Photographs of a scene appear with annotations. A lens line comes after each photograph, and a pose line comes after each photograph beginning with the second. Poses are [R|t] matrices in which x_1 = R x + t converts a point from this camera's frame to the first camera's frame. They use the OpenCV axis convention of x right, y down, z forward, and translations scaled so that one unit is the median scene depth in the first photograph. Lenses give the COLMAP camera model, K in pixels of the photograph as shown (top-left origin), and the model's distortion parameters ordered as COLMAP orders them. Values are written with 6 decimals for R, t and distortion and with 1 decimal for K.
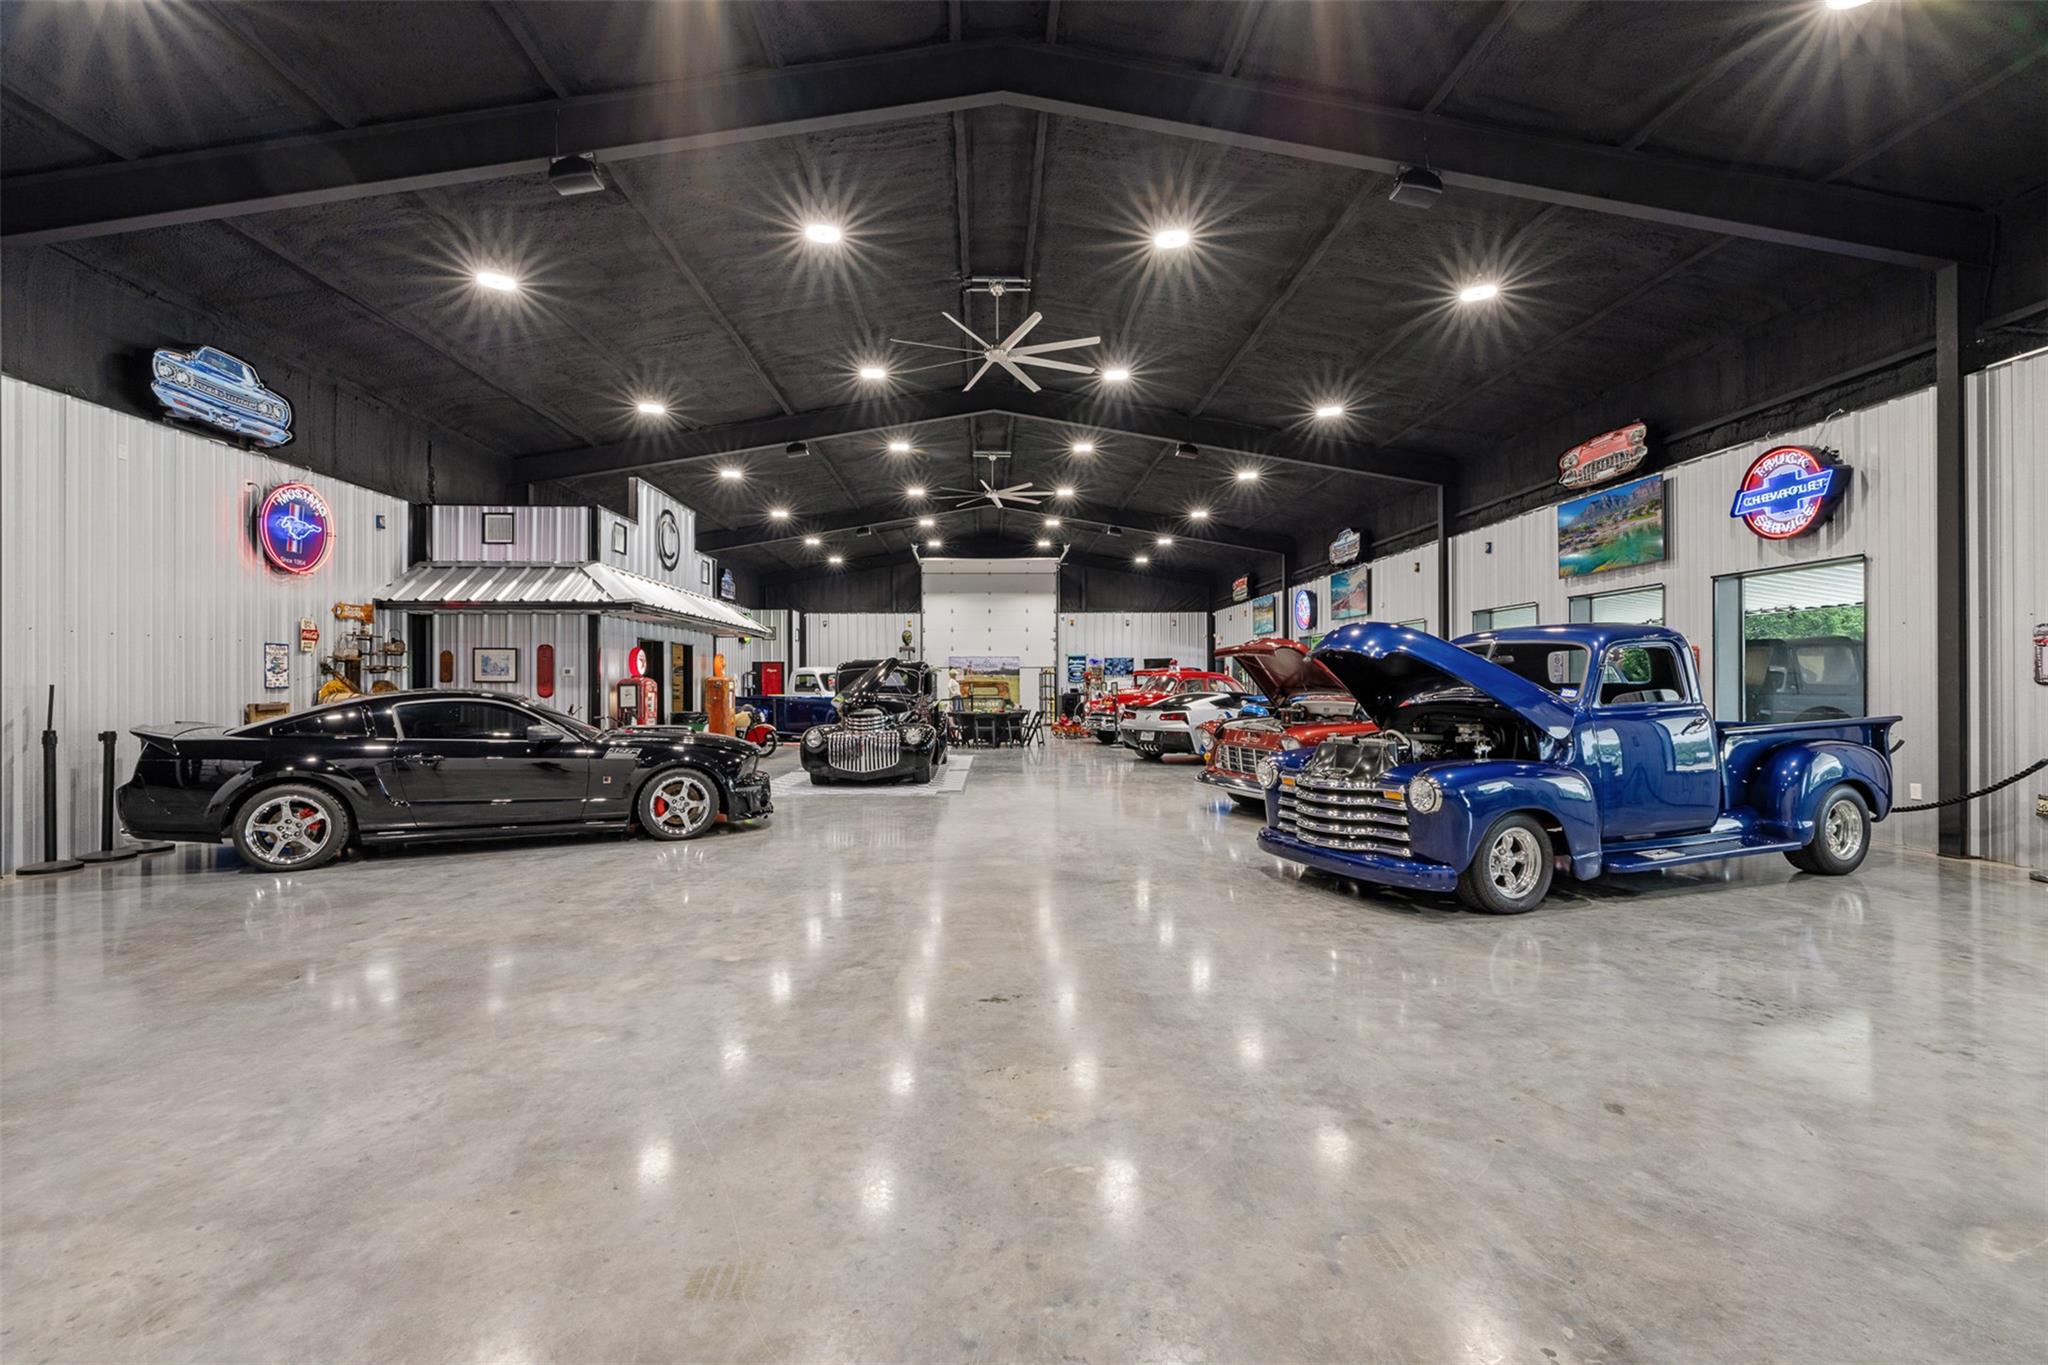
lens RADIAL K [[856.7, 0, 1024.0], [0, 856.7, 682.5], [0, 0, 1]] dist [0.000796, -0.000379]
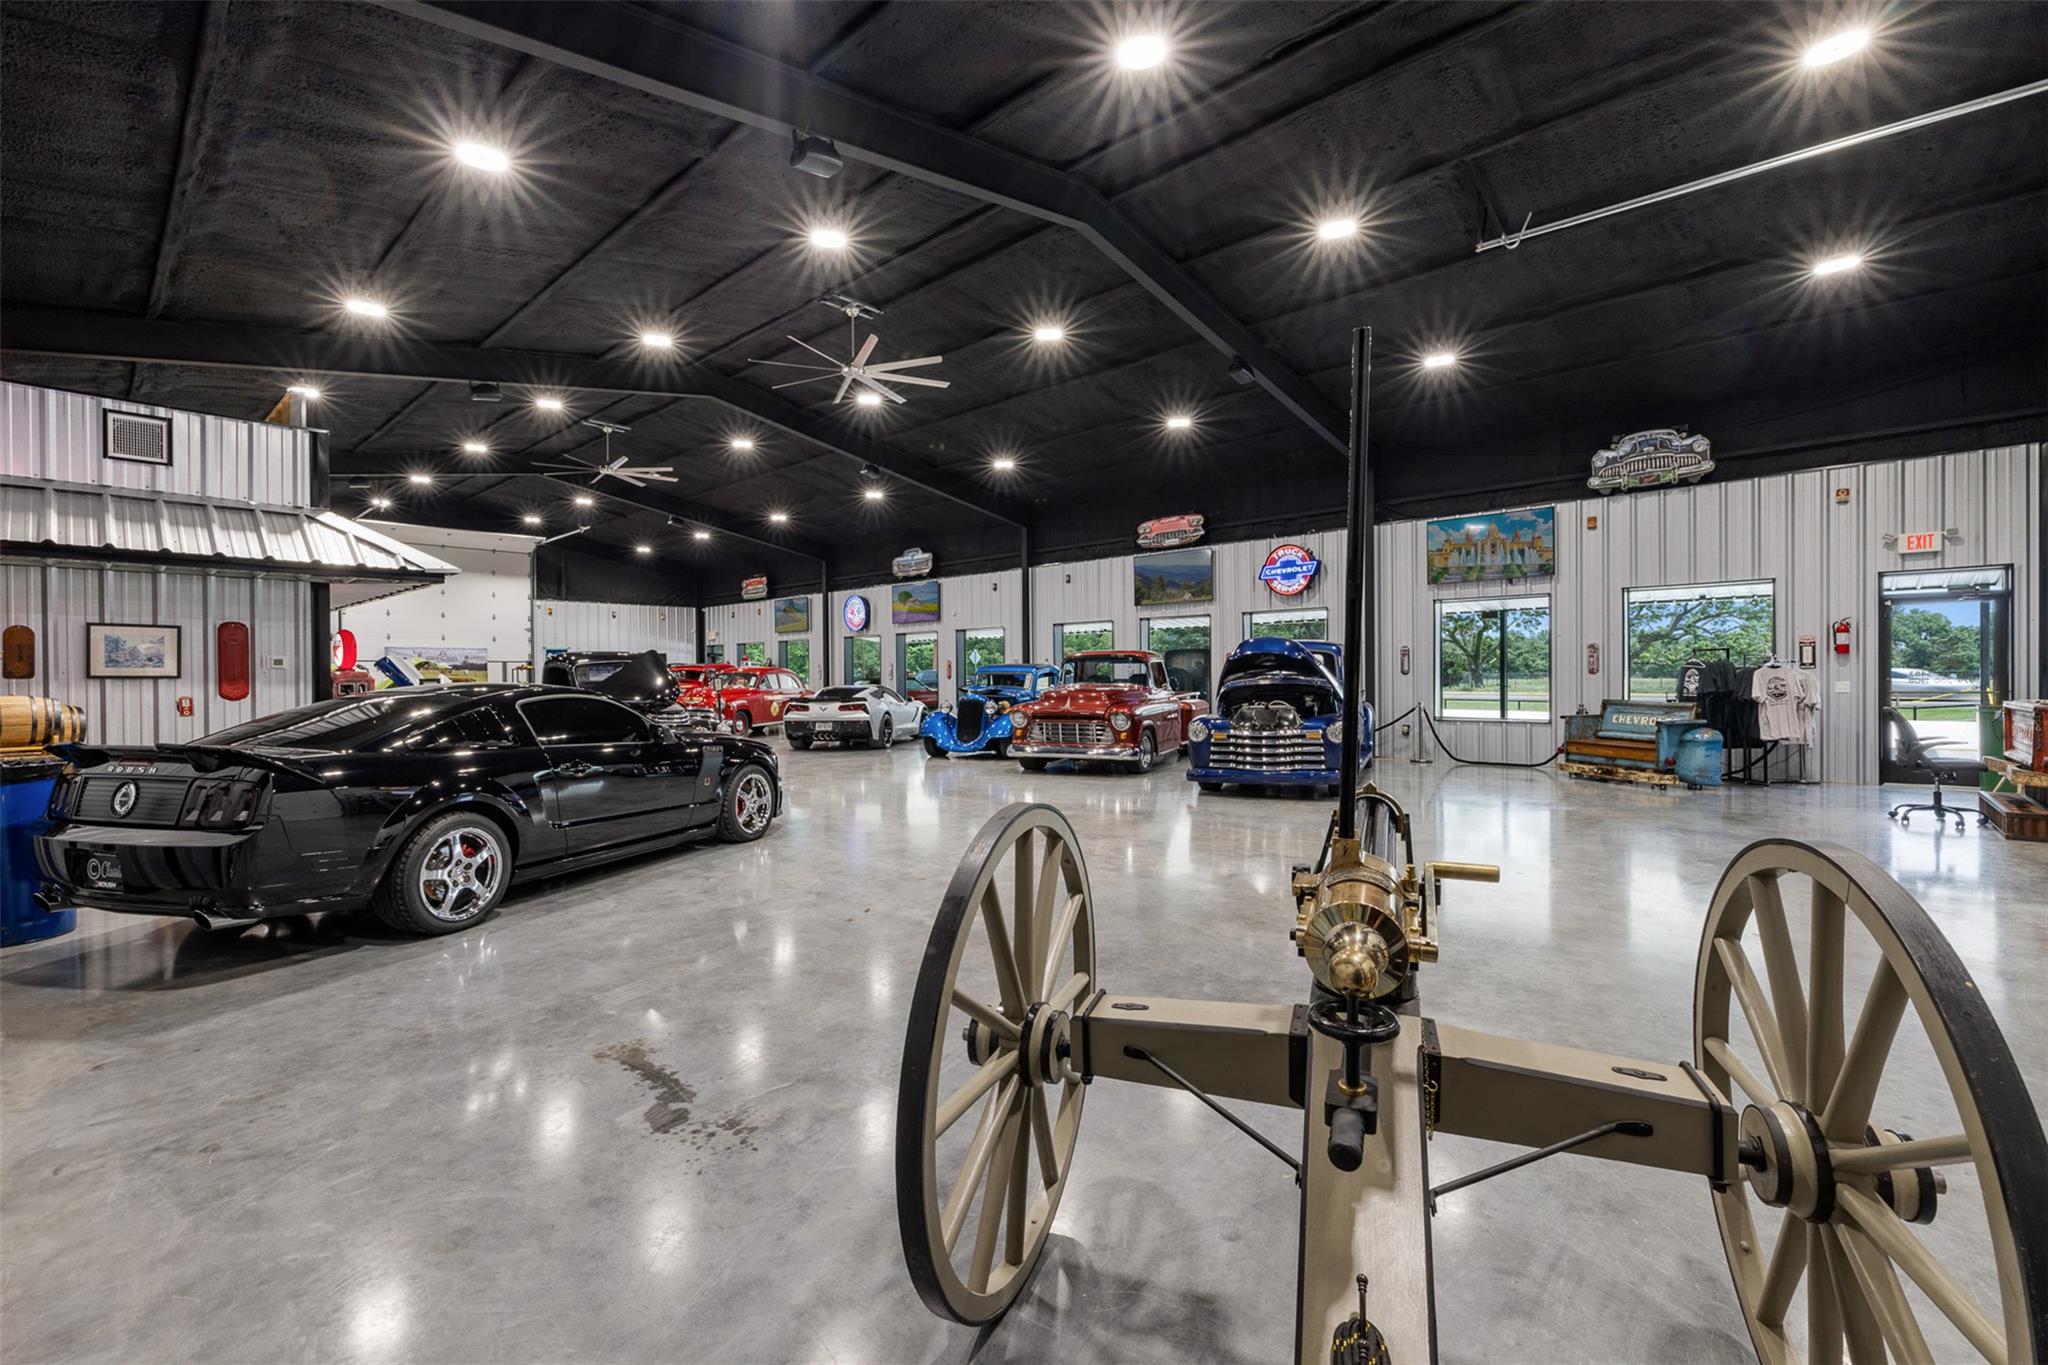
lens RADIAL K [[856.7, 0, 1024.0], [0, 856.7, 682.5], [0, 0, 1]] dist [0.000796, -0.000379]
pose [[0.708371, -0.008497, 0.705789, -0.594929], [0.006105, 0.999964, 0.005910, 0.003222], [-0.705814, 0.000122, 0.708397, 0.077913]]
